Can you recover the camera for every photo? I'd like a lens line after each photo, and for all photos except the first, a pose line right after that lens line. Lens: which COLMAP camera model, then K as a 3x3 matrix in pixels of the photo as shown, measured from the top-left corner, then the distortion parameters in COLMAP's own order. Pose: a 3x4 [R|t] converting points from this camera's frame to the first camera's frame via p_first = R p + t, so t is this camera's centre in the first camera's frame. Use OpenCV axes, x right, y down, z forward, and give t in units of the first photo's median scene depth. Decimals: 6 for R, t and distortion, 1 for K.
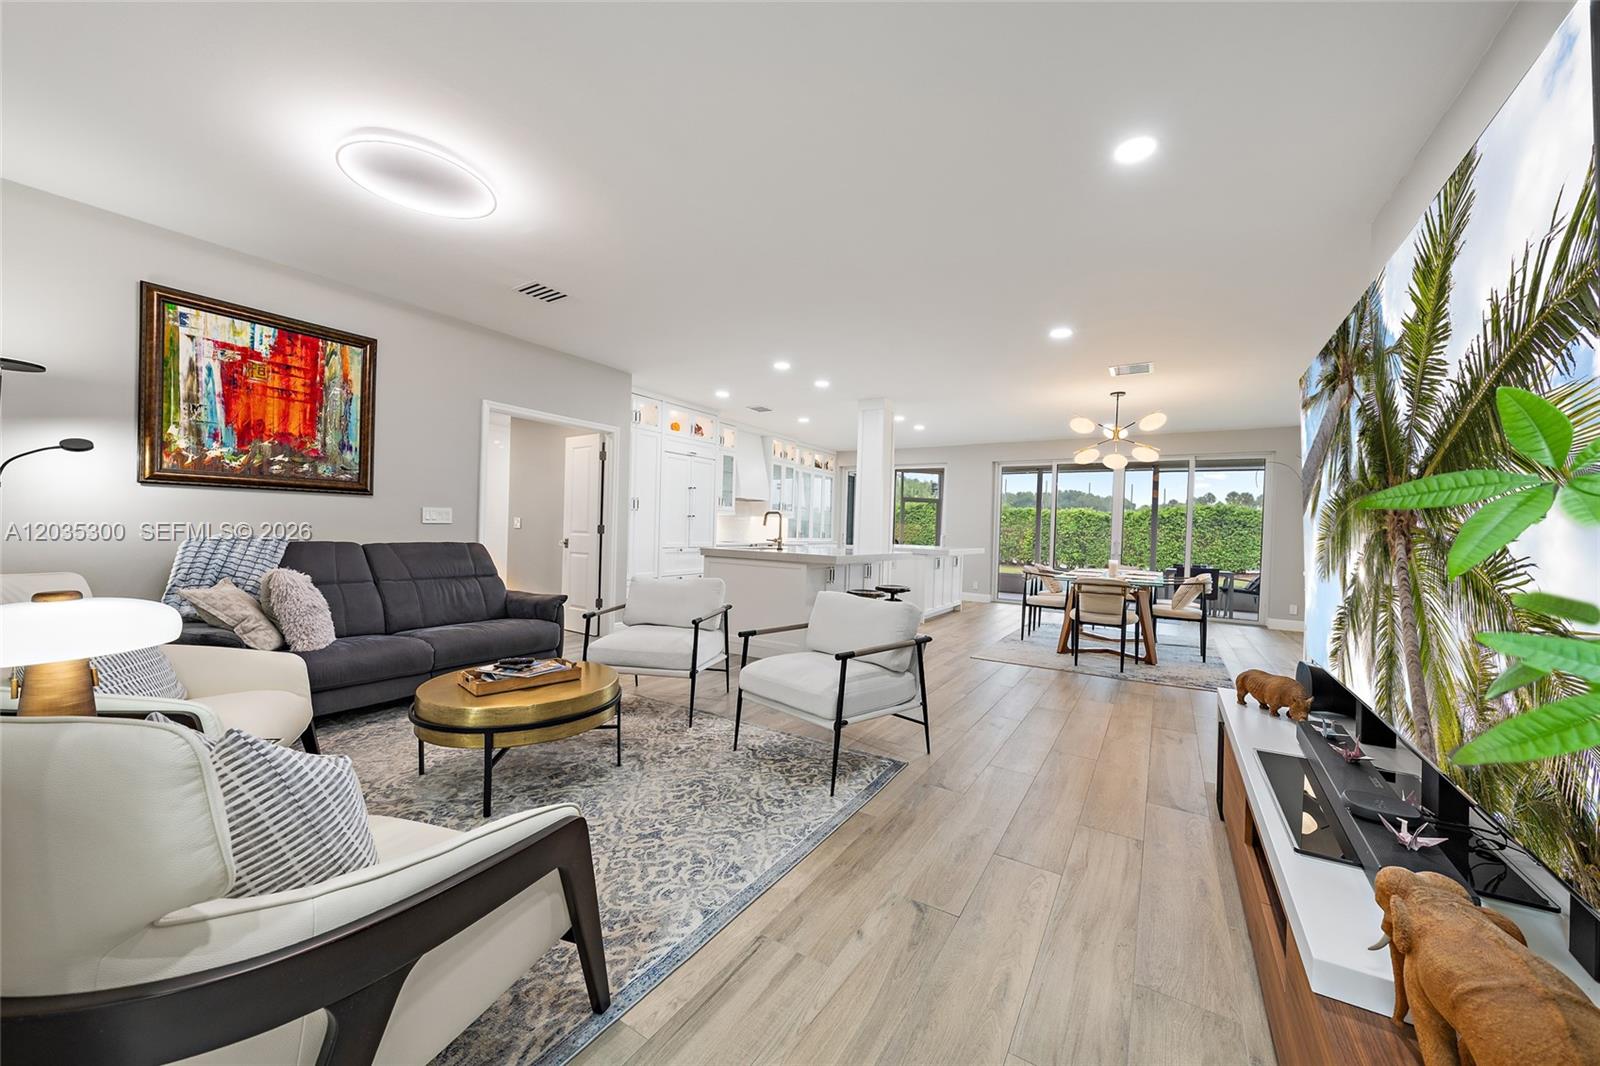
lens RADIAL K [[576.3, 0, 792.1], [0, 576.3, 529.9], [0, 0, 1]] dist [-0.004478, 0.000782]
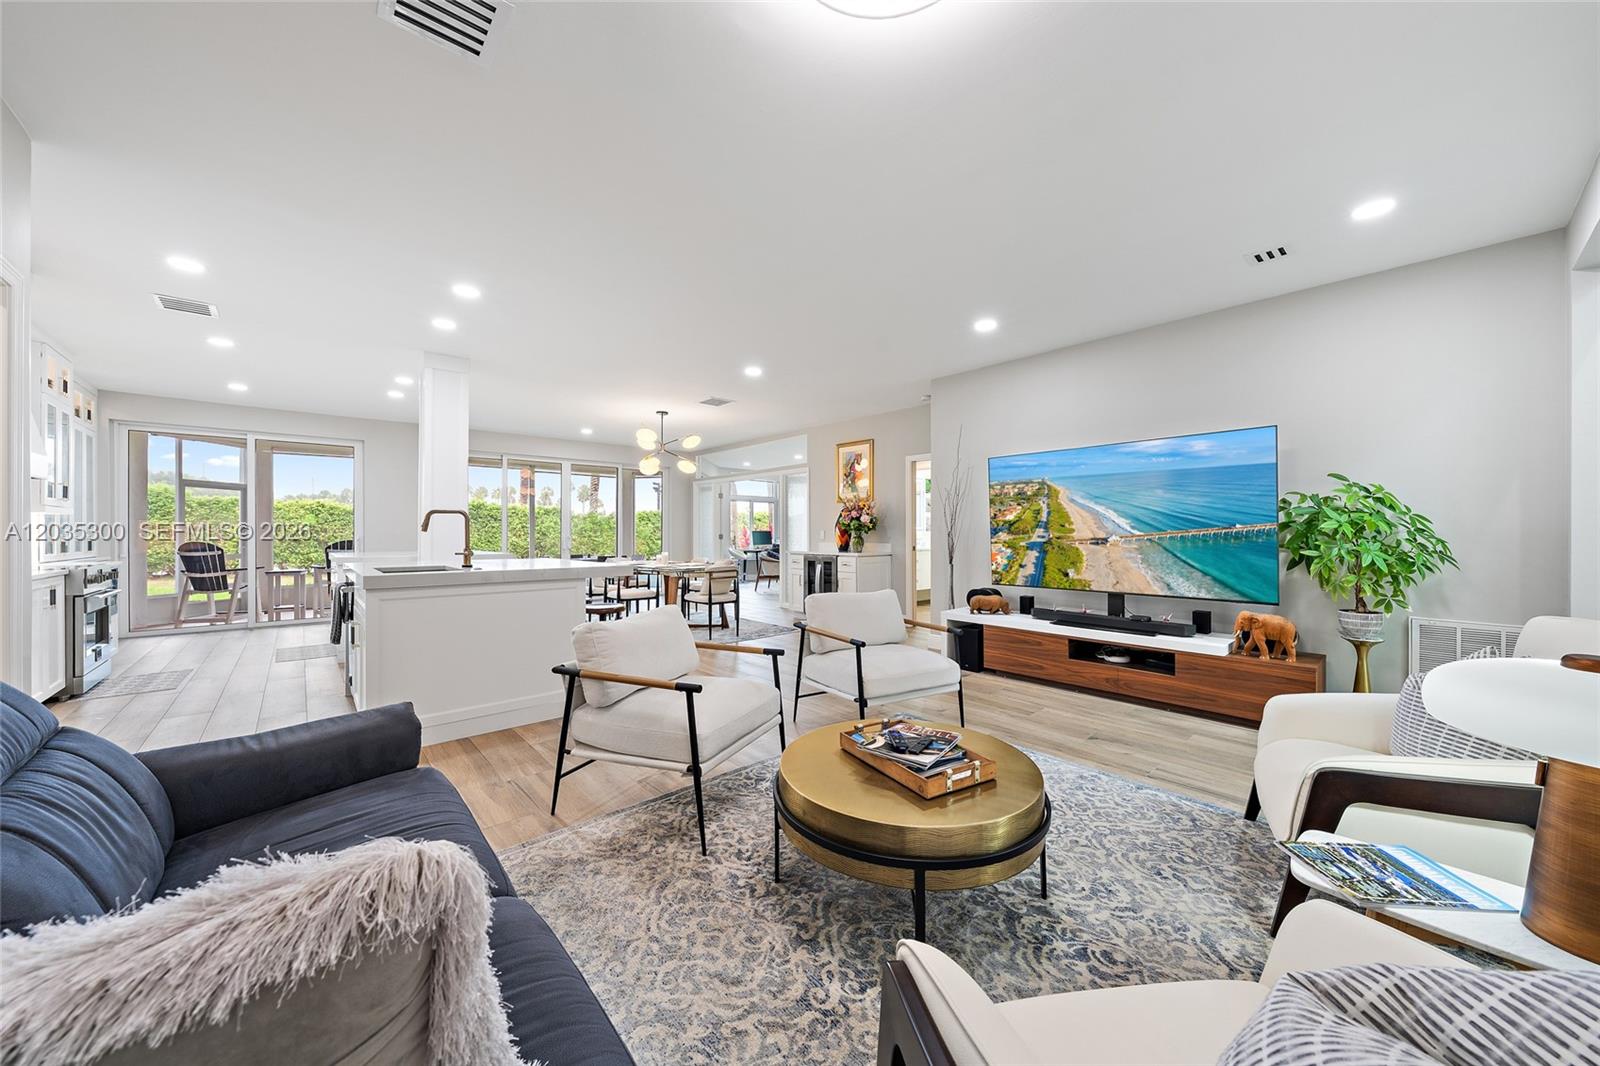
lens RADIAL K [[576.3, 0, 795.2], [0, 576.3, 534.9], [0, 0, 1]] dist [-0.004478, 0.000782]
pose [[0.264244, -0.033793, 0.963864, -1.623038], [0.008623, 0.999429, 0.032675, -0.061892], [-0.964417, -0.000323, 0.264384, 1.298384]]
